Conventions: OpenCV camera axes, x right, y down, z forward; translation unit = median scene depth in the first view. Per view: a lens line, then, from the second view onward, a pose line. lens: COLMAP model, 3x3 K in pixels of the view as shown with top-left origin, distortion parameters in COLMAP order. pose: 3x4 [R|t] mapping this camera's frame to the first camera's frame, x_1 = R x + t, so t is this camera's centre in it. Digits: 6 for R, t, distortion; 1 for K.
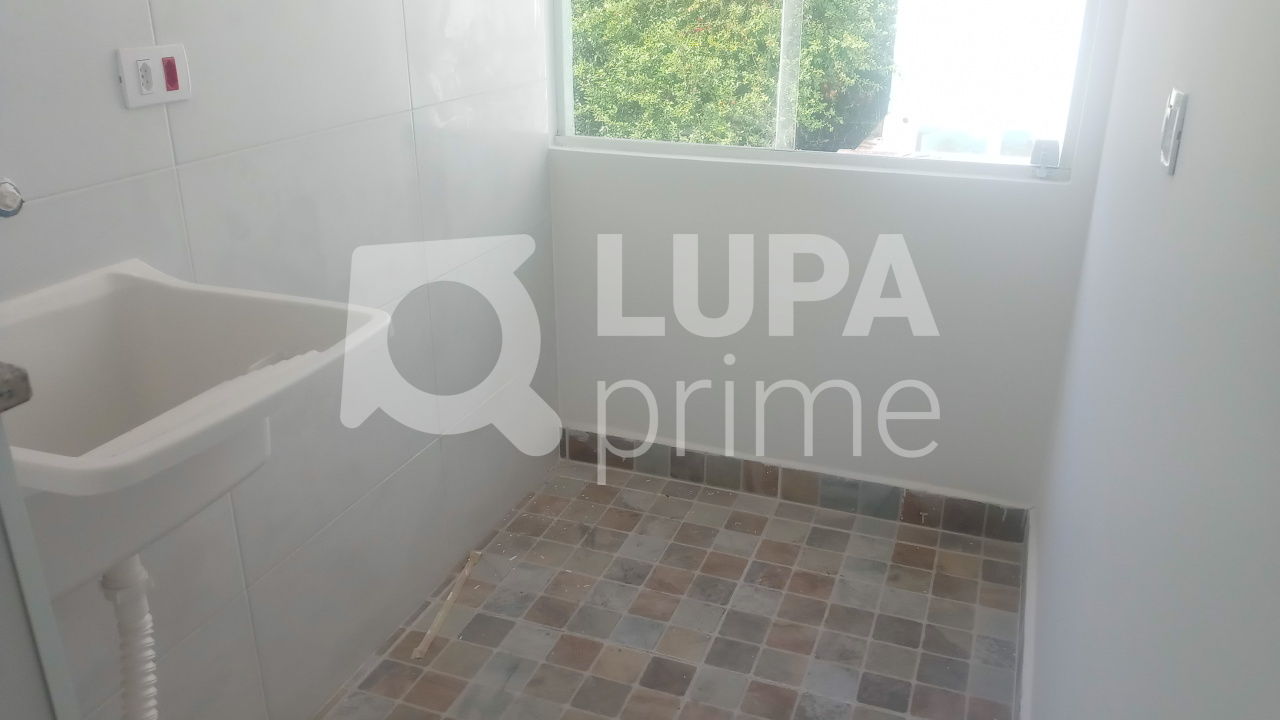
lens RADIAL K [[1024.4, 0, 635.5], [0, 1024.4, 359.2], [0, 0, 1]] dist [0.032501, -0.098650]
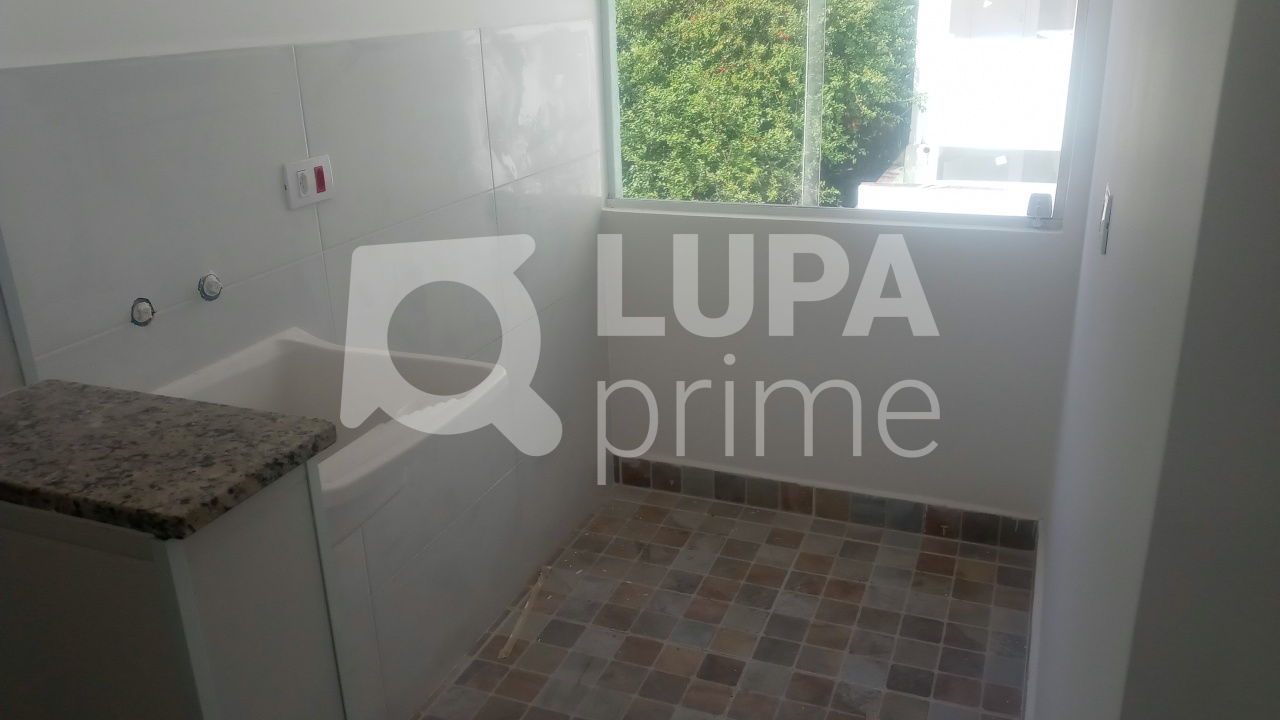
lens RADIAL K [[1024.4, 0, 636.7], [0, 1024.4, 361.3], [0, 0, 1]] dist [0.032501, -0.098650]
pose [[0.999377, -0.023109, -0.026672, -0.021872], [0.022412, 0.999407, -0.026153, -0.008117], [0.027260, 0.025539, 0.999302, -0.145849]]
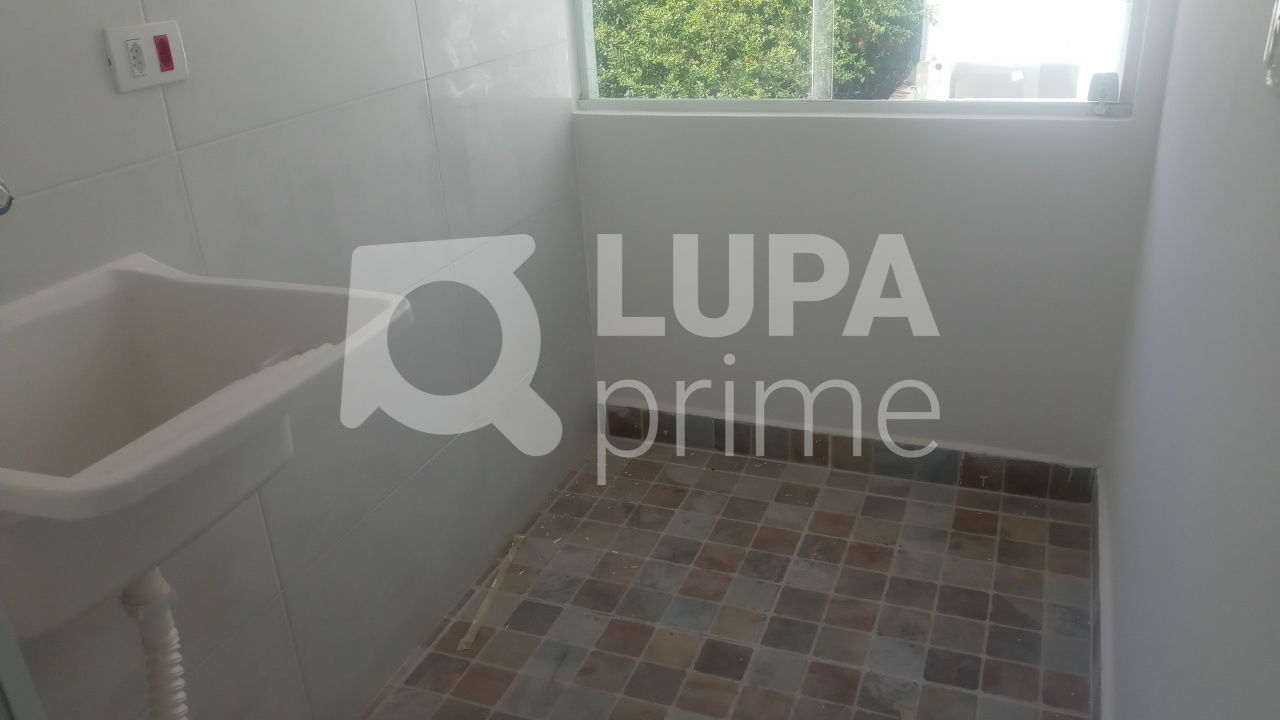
lens RADIAL K [[1024.4, 0, 630.8], [0, 1024.4, 361.5], [0, 0, 1]] dist [0.032501, -0.098650]
pose [[0.998039, -0.046654, -0.041740, -0.001610], [0.048088, 0.998263, 0.034029, -0.005331], [0.040079, -0.035969, 0.998549, 0.044362]]
